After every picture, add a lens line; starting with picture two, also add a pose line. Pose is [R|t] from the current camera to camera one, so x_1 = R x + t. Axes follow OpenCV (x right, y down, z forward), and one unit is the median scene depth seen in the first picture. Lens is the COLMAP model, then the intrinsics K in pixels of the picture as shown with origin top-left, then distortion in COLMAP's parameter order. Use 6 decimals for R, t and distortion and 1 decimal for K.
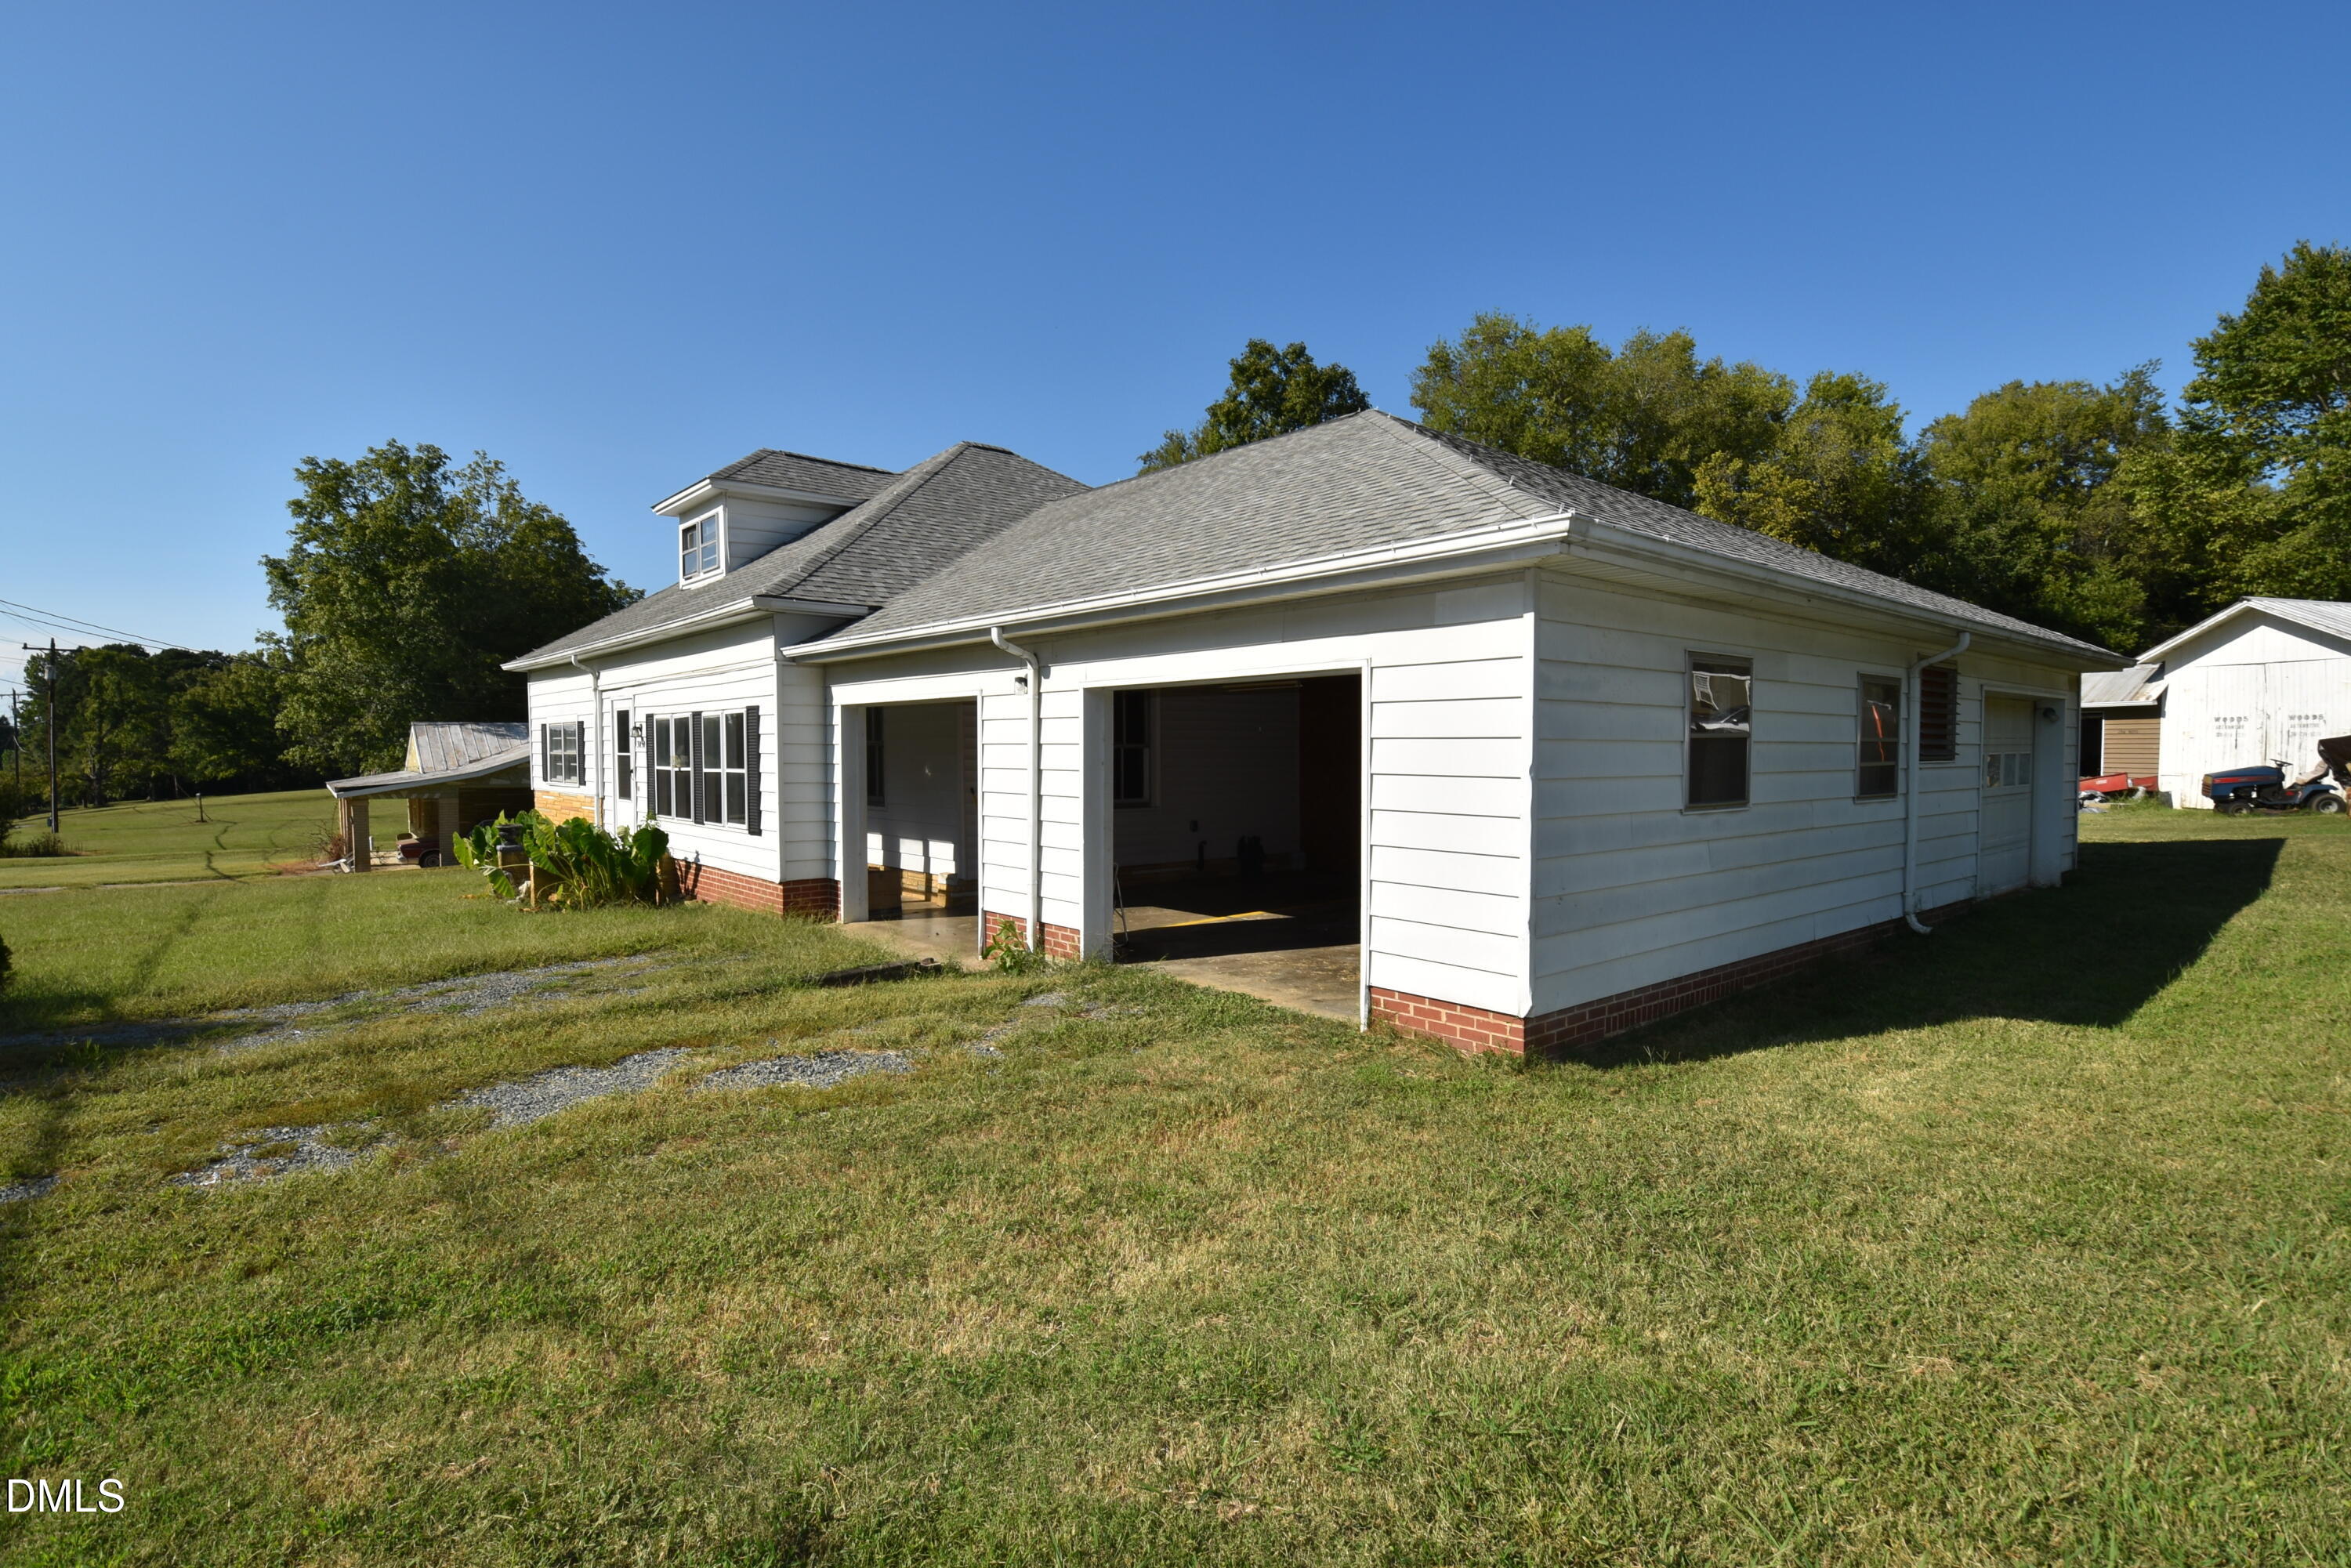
lens RADIAL K [[1117.9, 0, 1175.5], [0, 1117.9, 784.0], [0, 0, 1]] dist [0.013030, -0.000144]
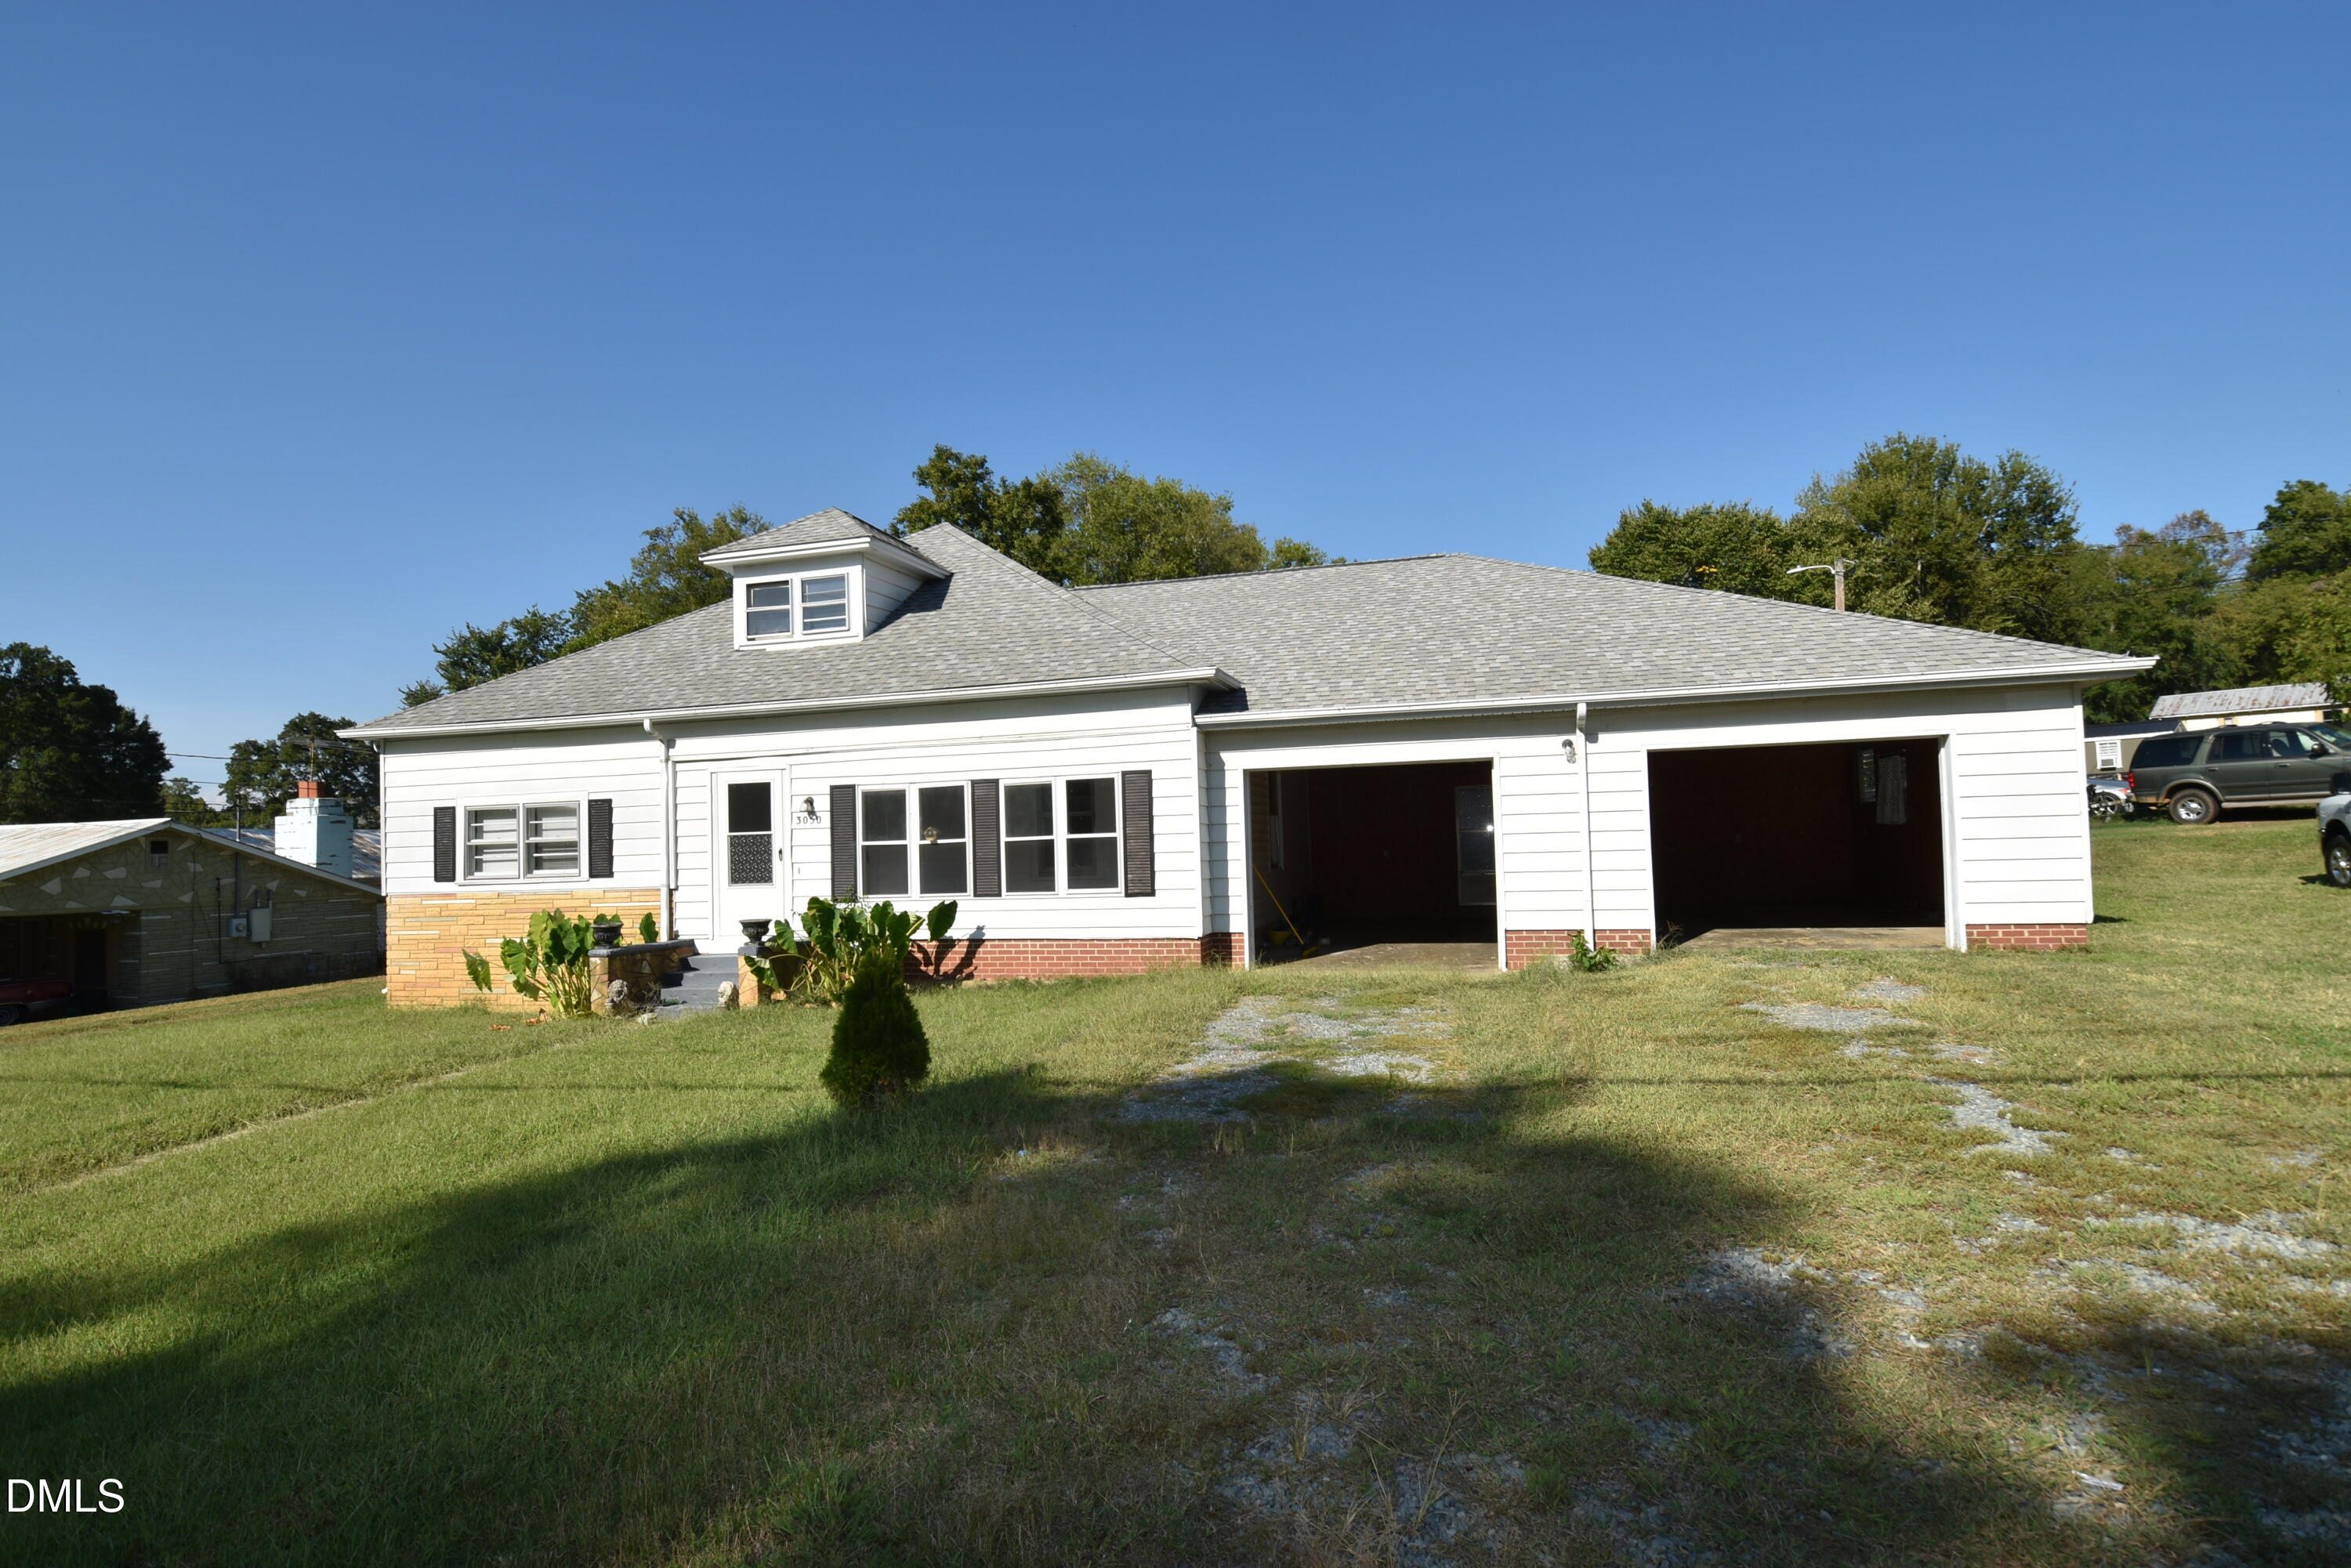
lens RADIAL K [[1117.9, 0, 1175.5], [0, 1117.9, 784.0], [0, 0, 1]] dist [0.013030, -0.000144]
pose [[0.832458, 0.003683, 0.554076, -1.244993], [0.047181, 0.995875, -0.077505, 0.033381], [-0.552075, 0.090661, 0.828851, 0.167958]]
